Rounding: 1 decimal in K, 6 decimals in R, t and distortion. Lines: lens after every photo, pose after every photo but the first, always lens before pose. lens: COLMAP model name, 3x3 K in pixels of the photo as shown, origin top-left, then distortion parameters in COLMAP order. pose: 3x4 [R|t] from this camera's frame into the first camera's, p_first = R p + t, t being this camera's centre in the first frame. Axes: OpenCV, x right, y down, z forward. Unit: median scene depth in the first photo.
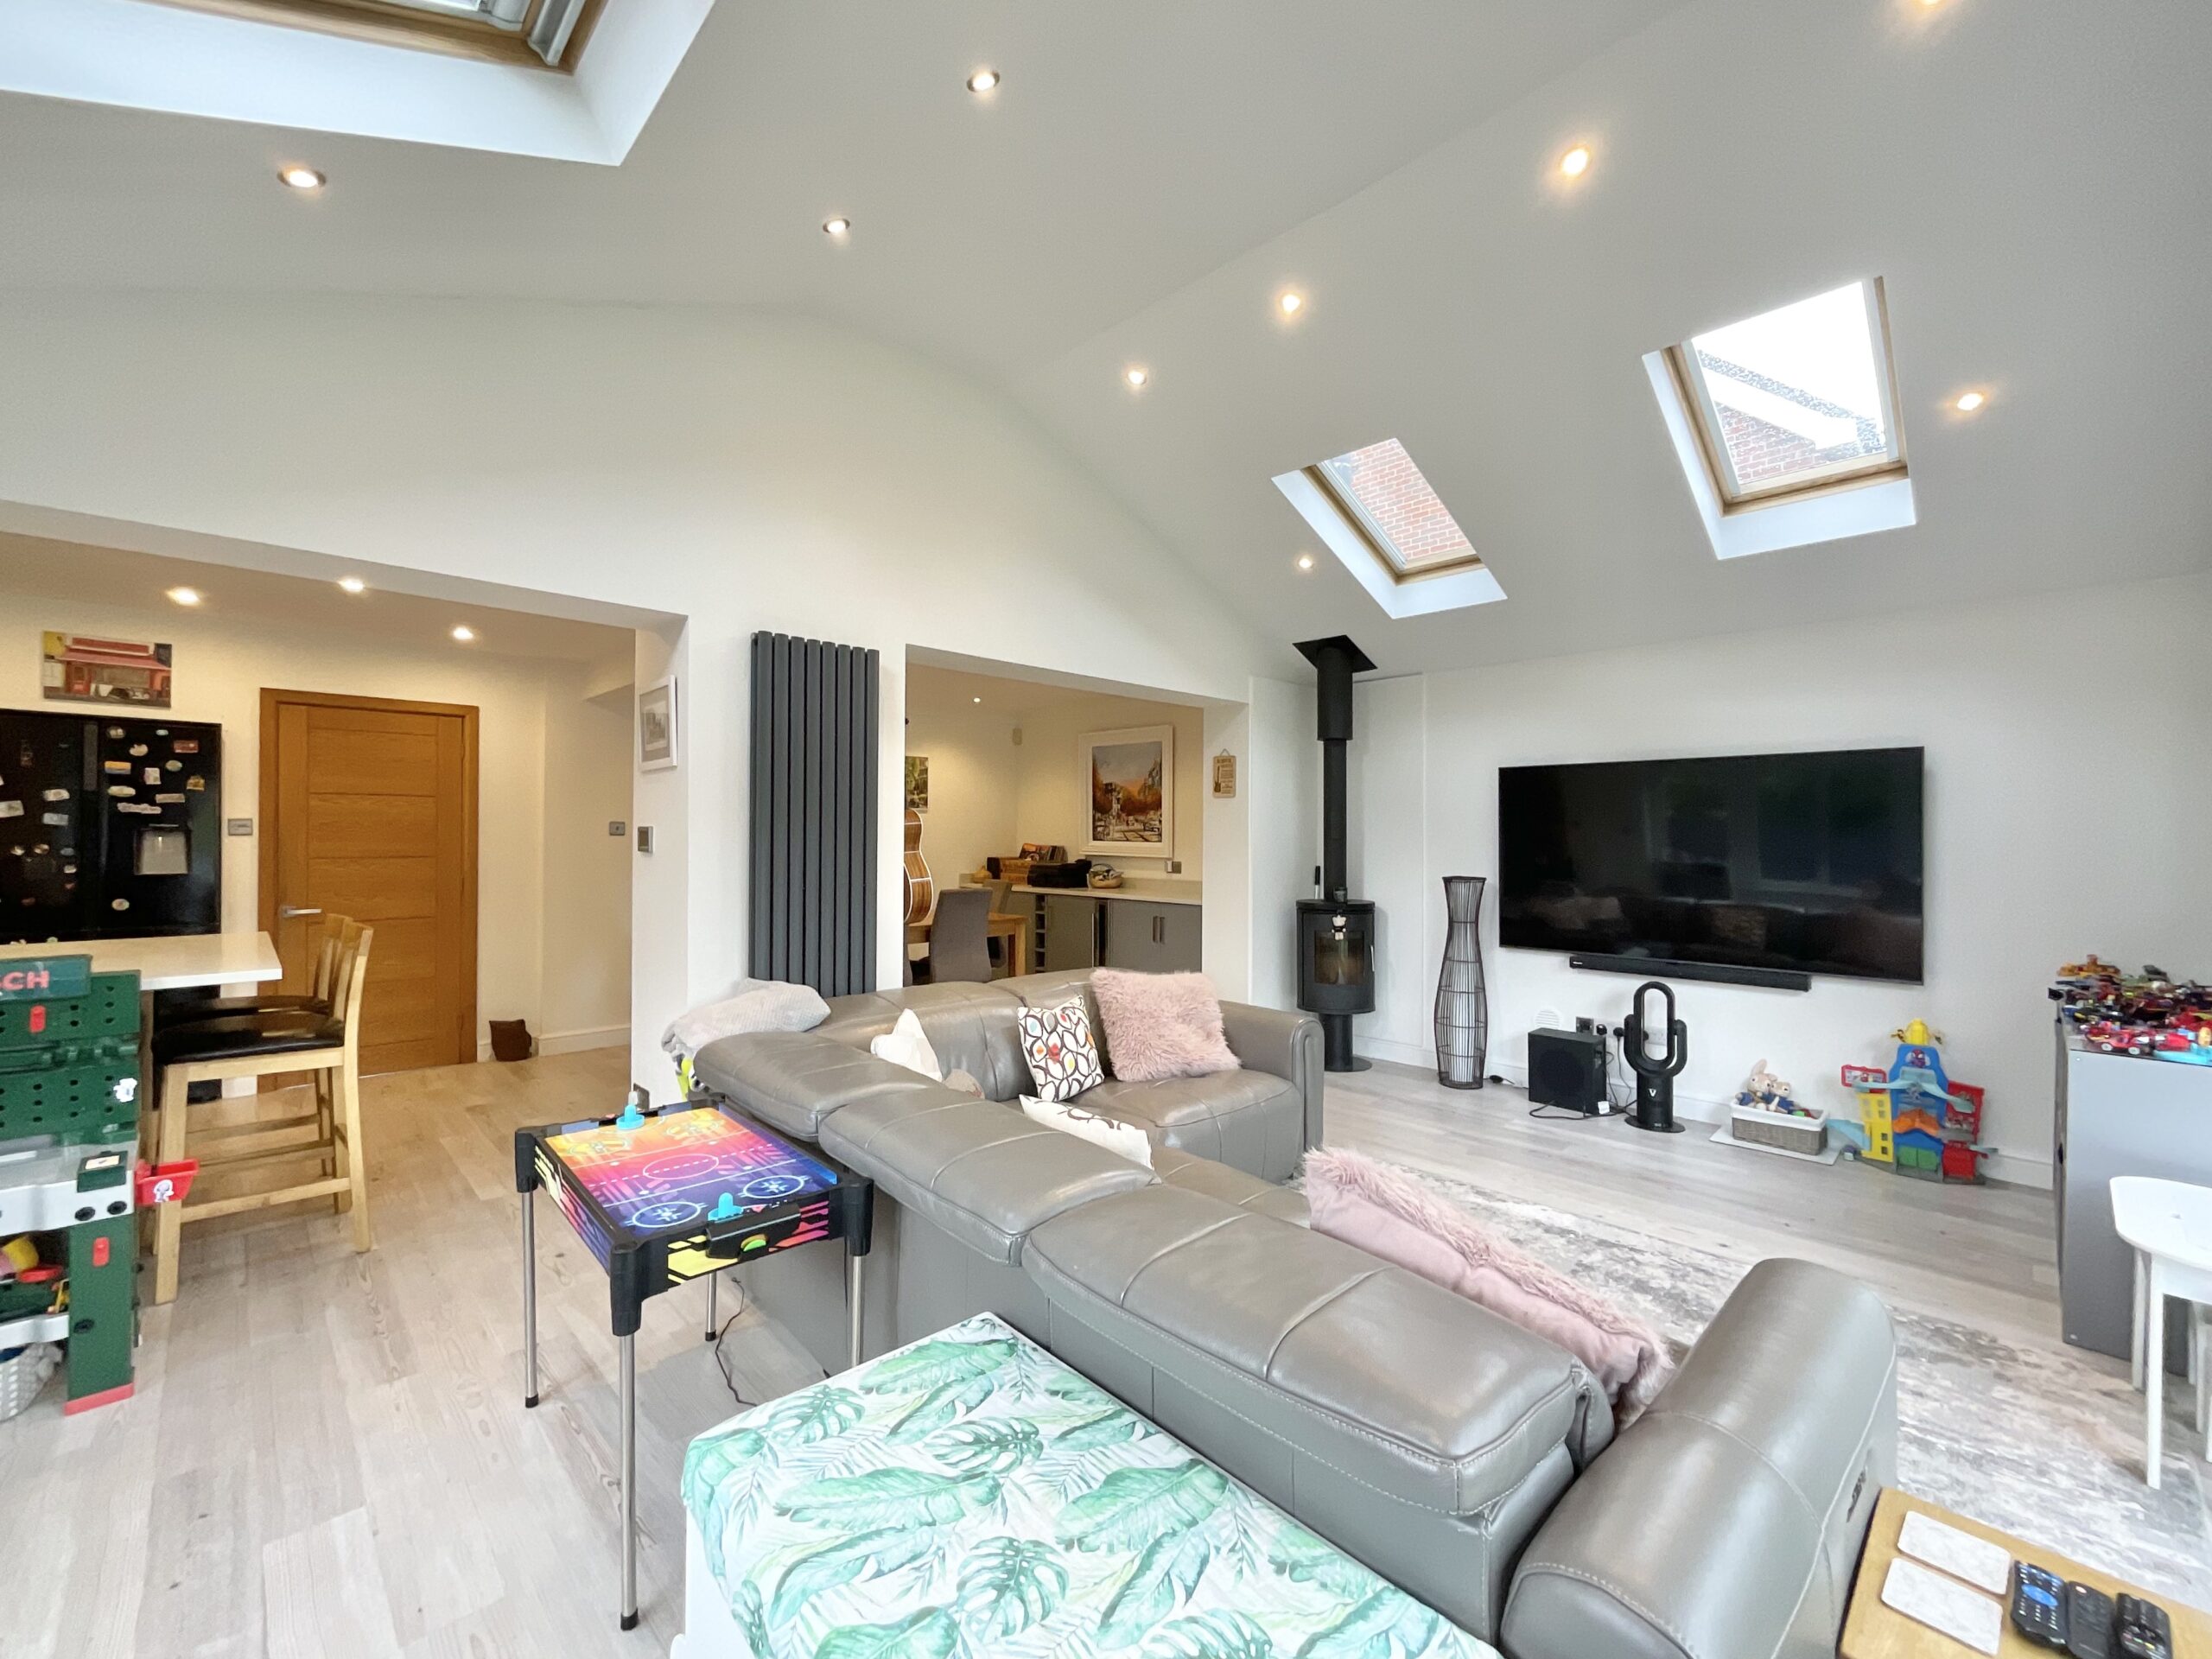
lens RADIAL K [[905.2, 0, 1106.0], [0, 905.2, 829.5], [0, 0, 1]] dist [0.002628, -0.000420]
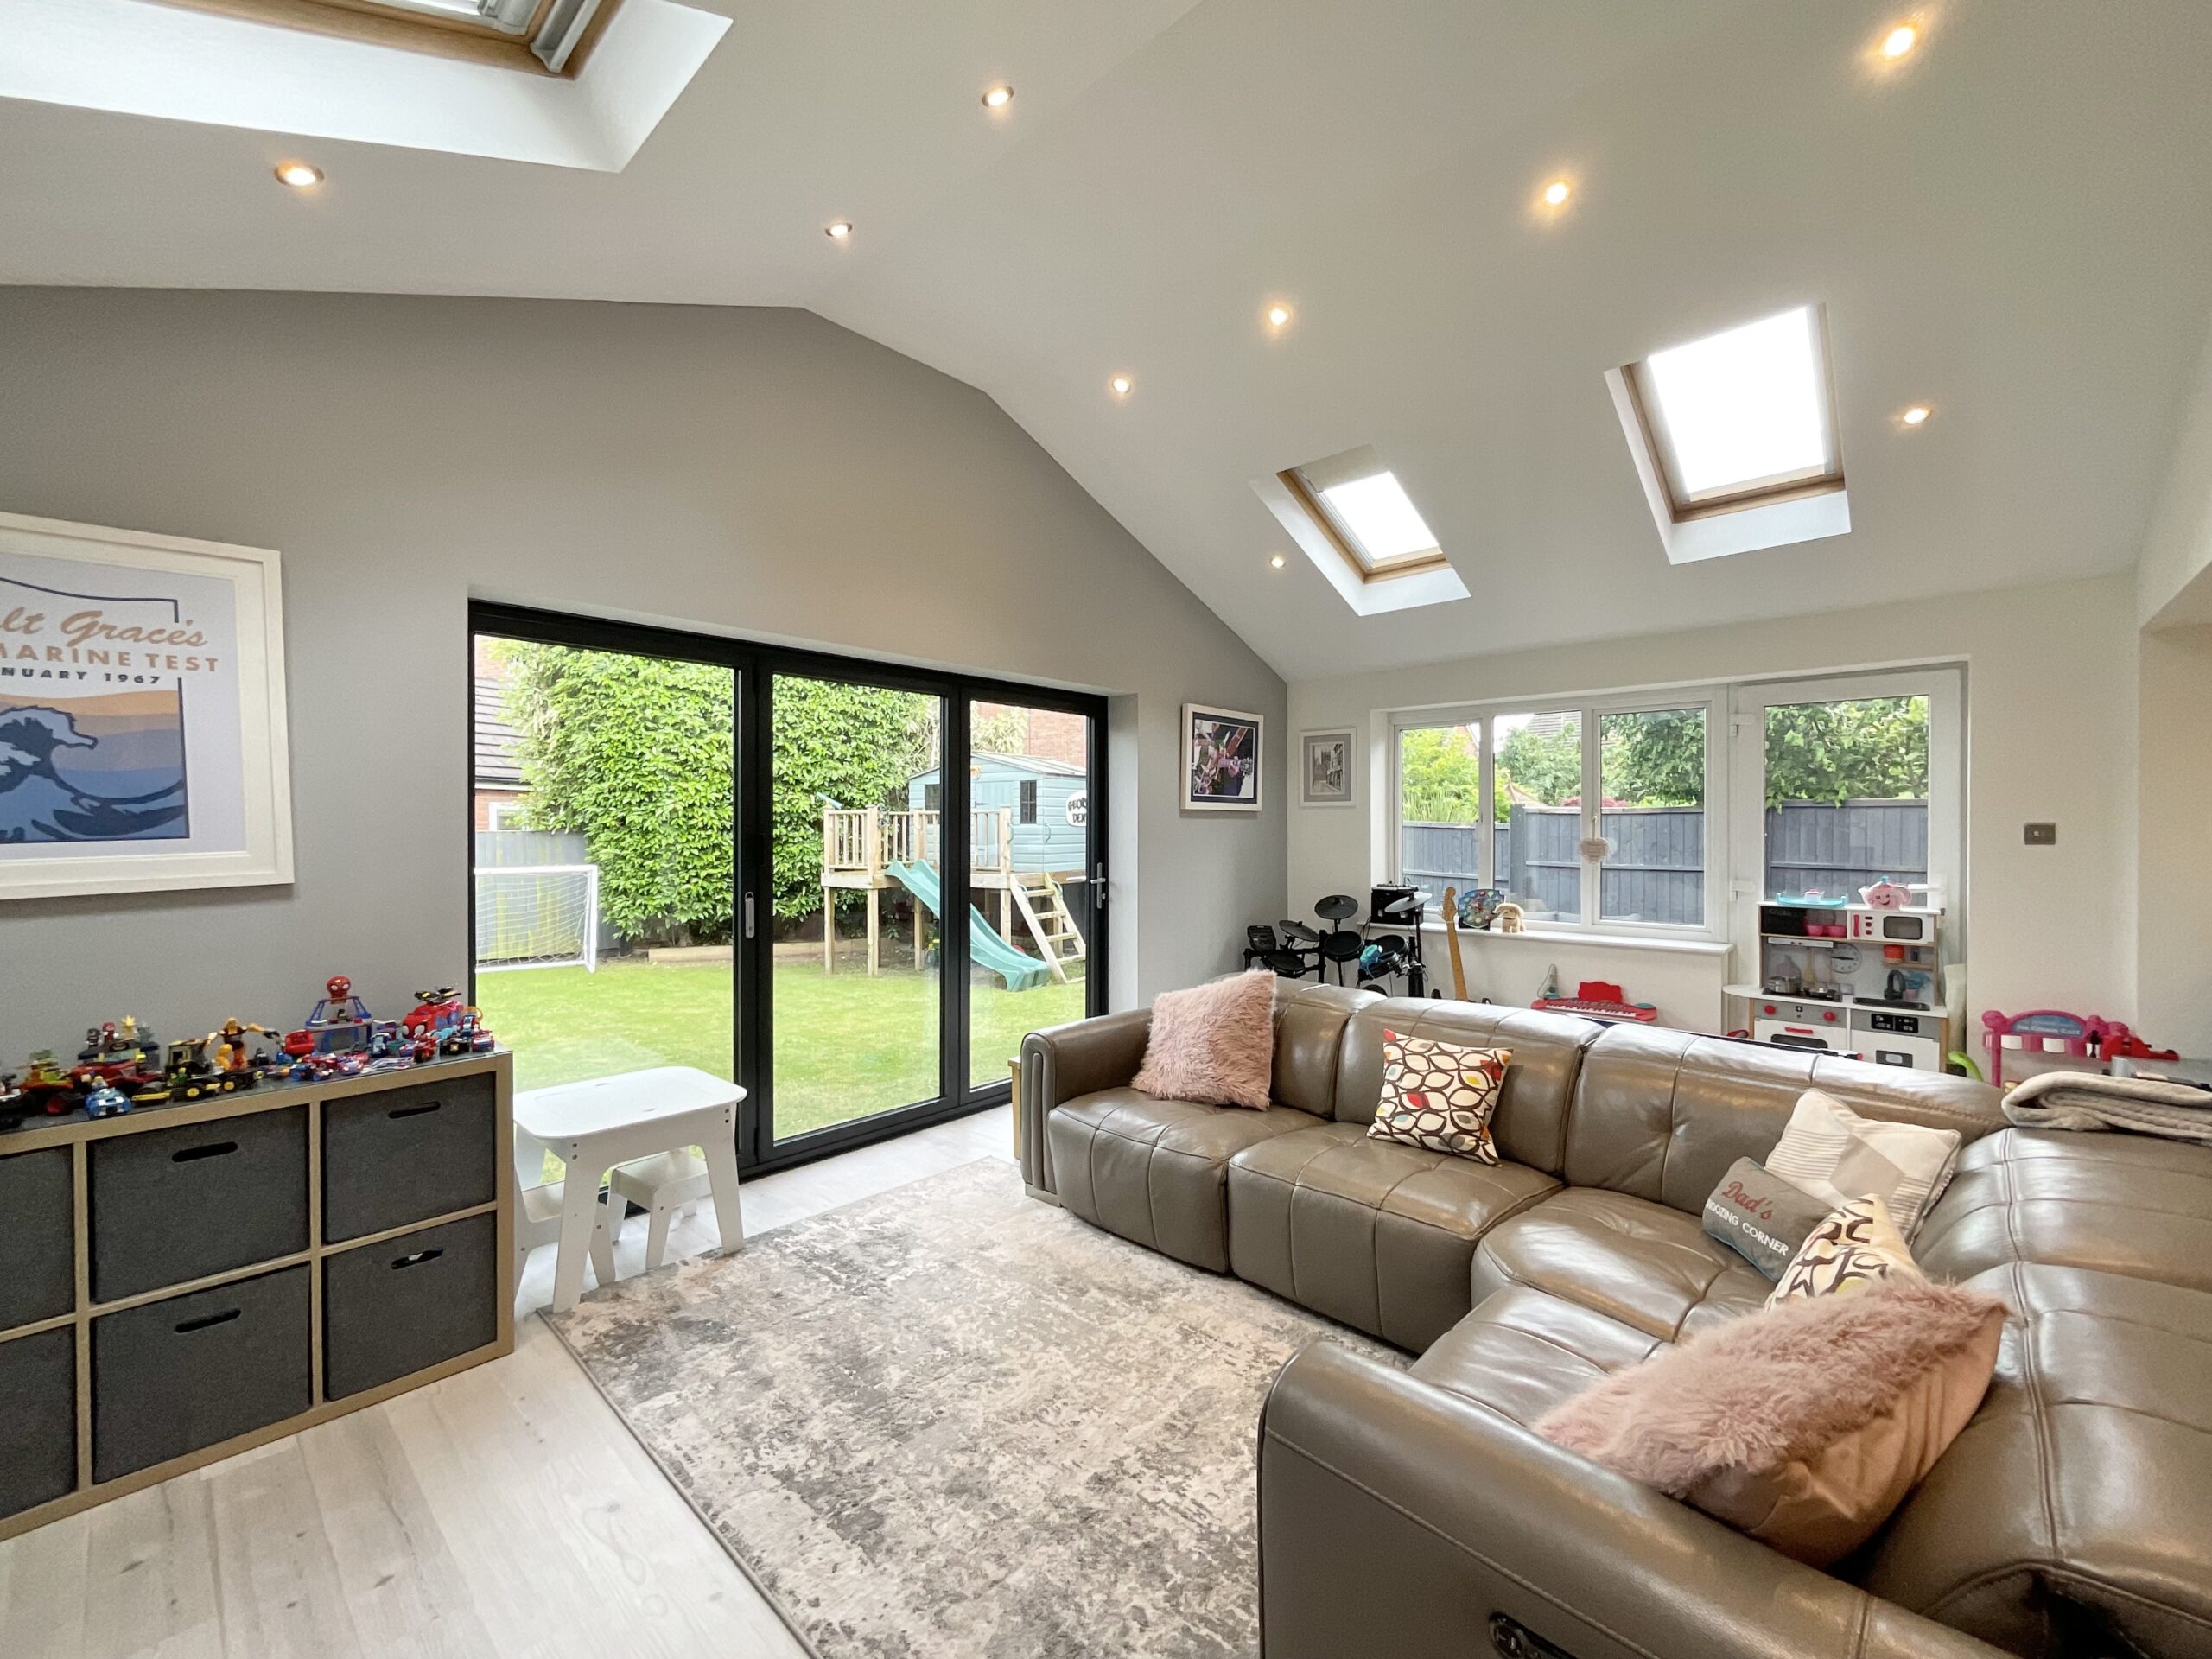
lens RADIAL K [[899.1, 0, 1108.6], [0, 899.1, 833.0], [0, 0, 1]] dist [0.002837, 0.000240]
pose [[-0.998302, -0.001837, -0.058228, 0.302781], [-0.002017, 0.999993, 0.003040, 0.001610], [0.058222, 0.003153, -0.998299, 1.276276]]
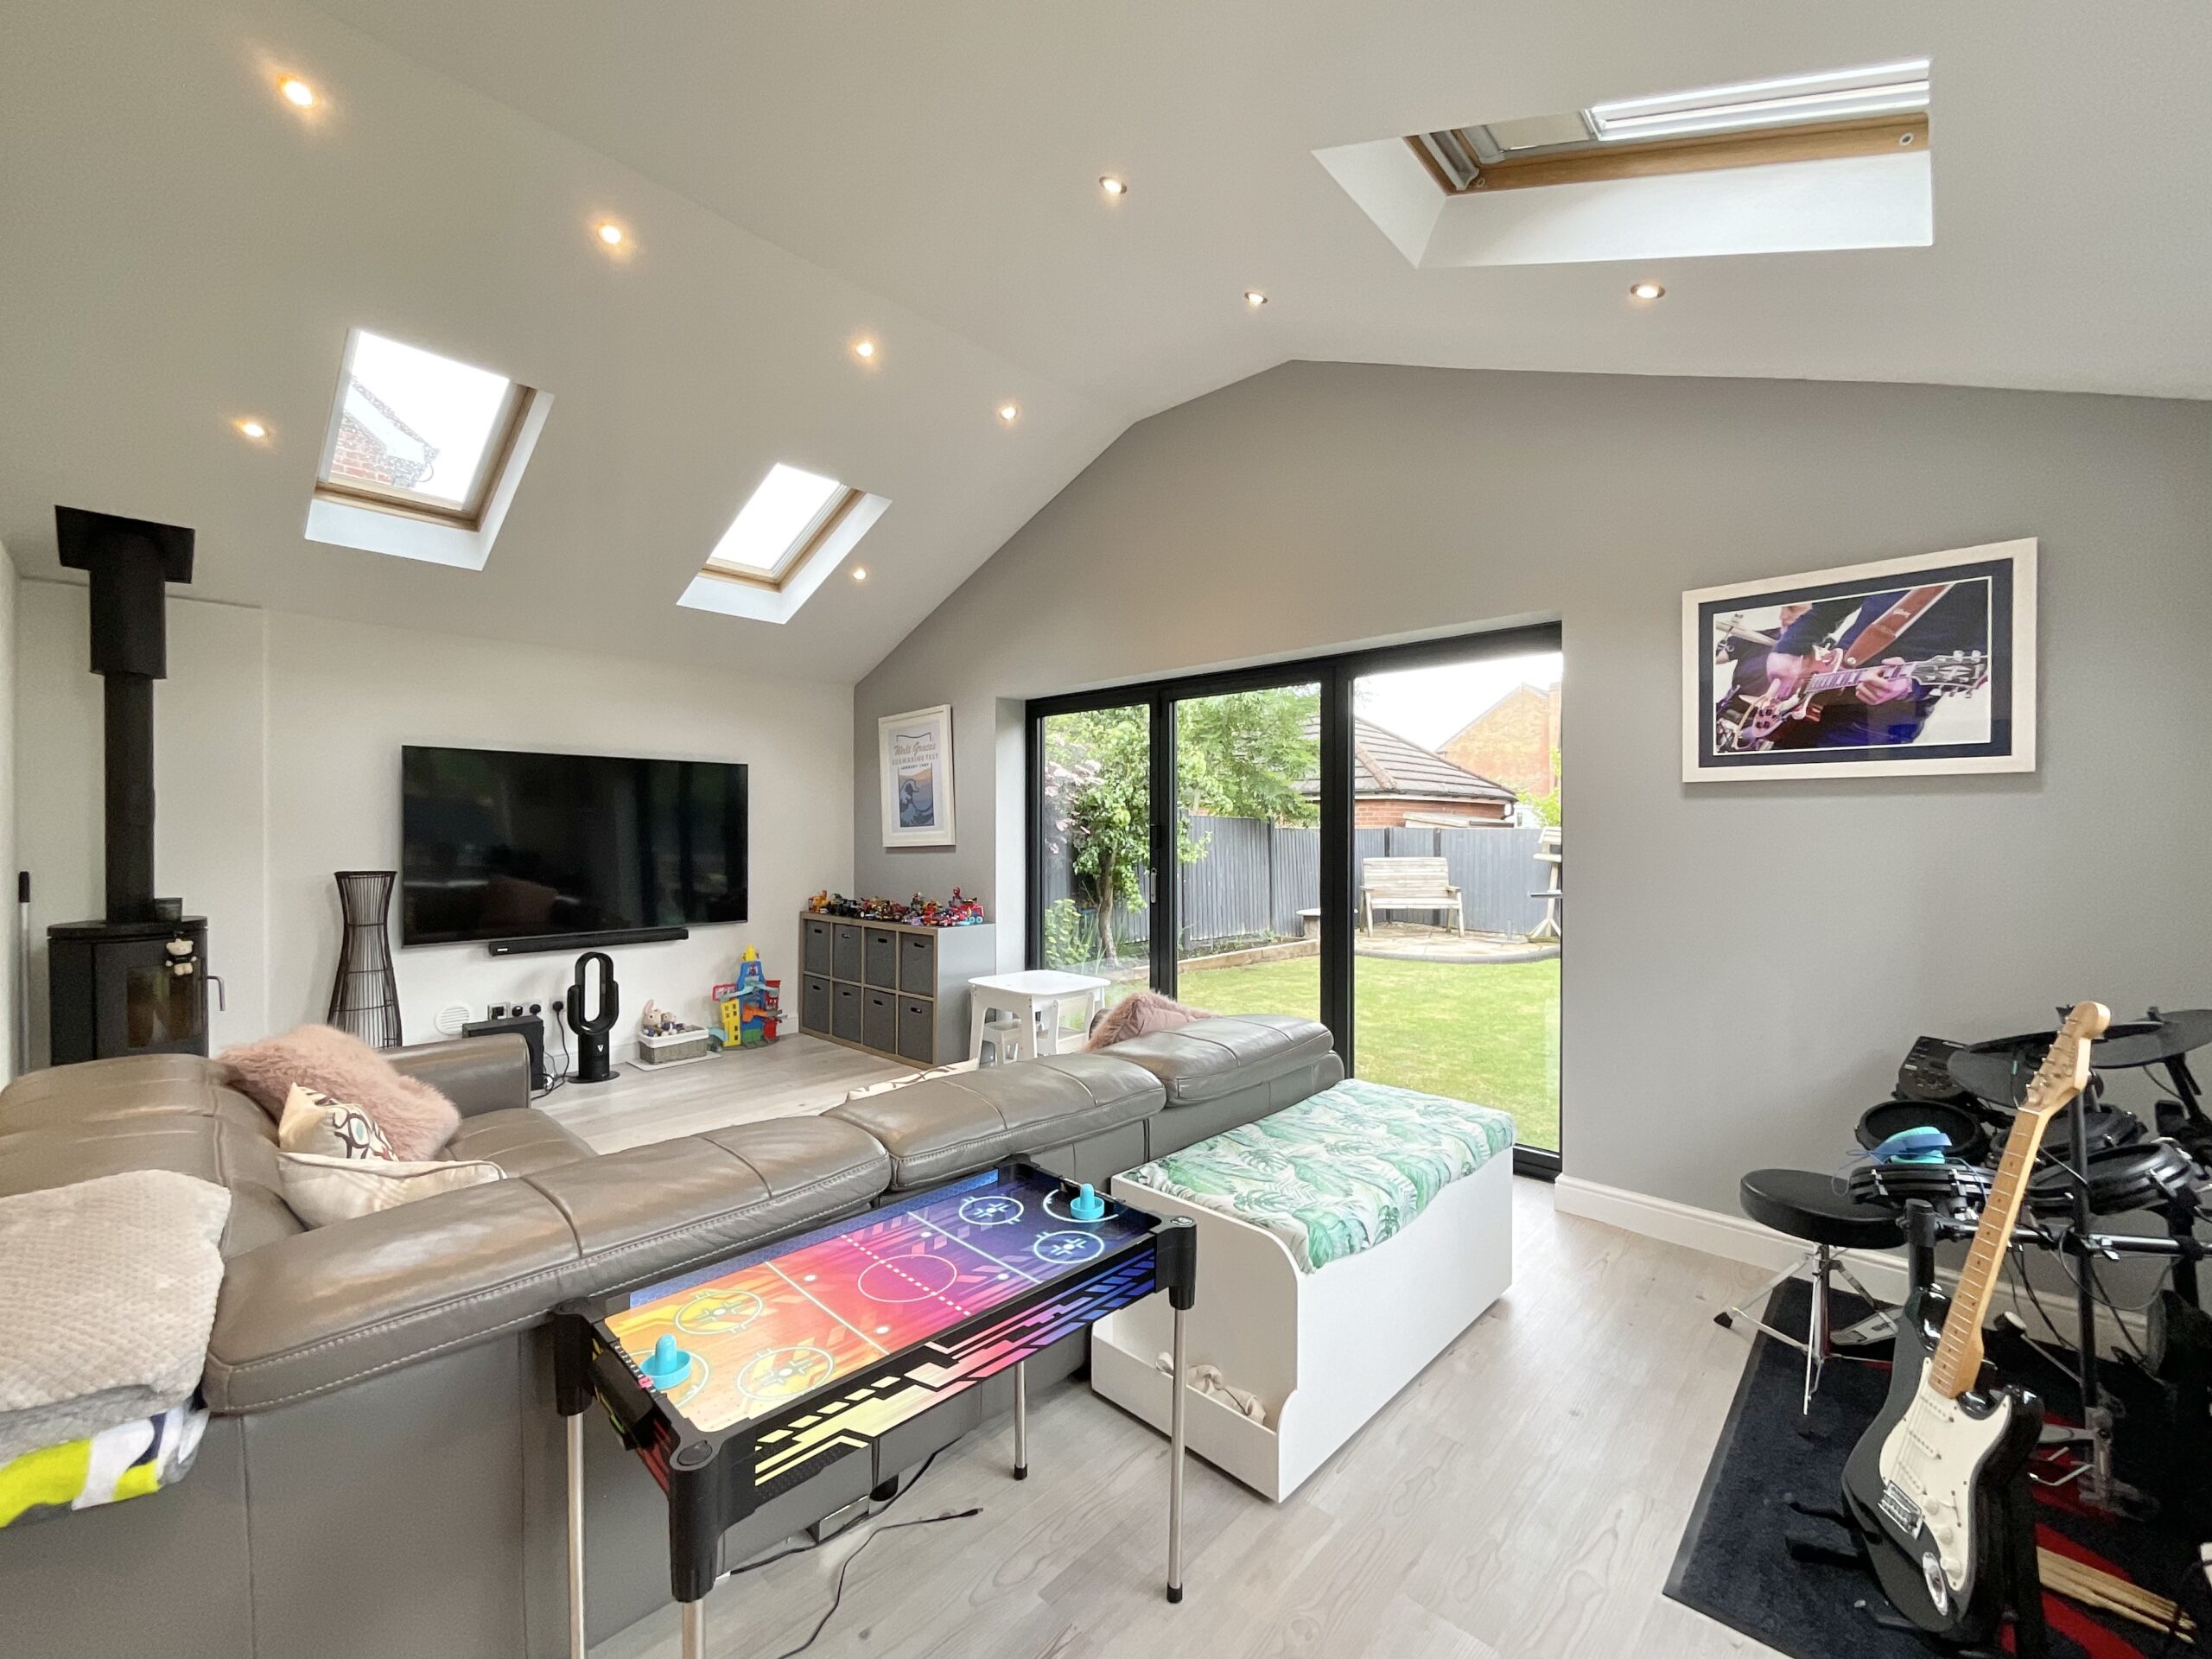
lens RADIAL K [[902.6, 0, 1106.0], [0, 902.6, 829.5], [0, 0, 1]] dist [-0.004446, 0.003623]
pose [[-0.046836, -0.002598, 0.998899, -0.615576], [-0.005118, 0.999984, 0.002361, 0.009619], [-0.998889, -0.005002, -0.046848, 0.458136]]
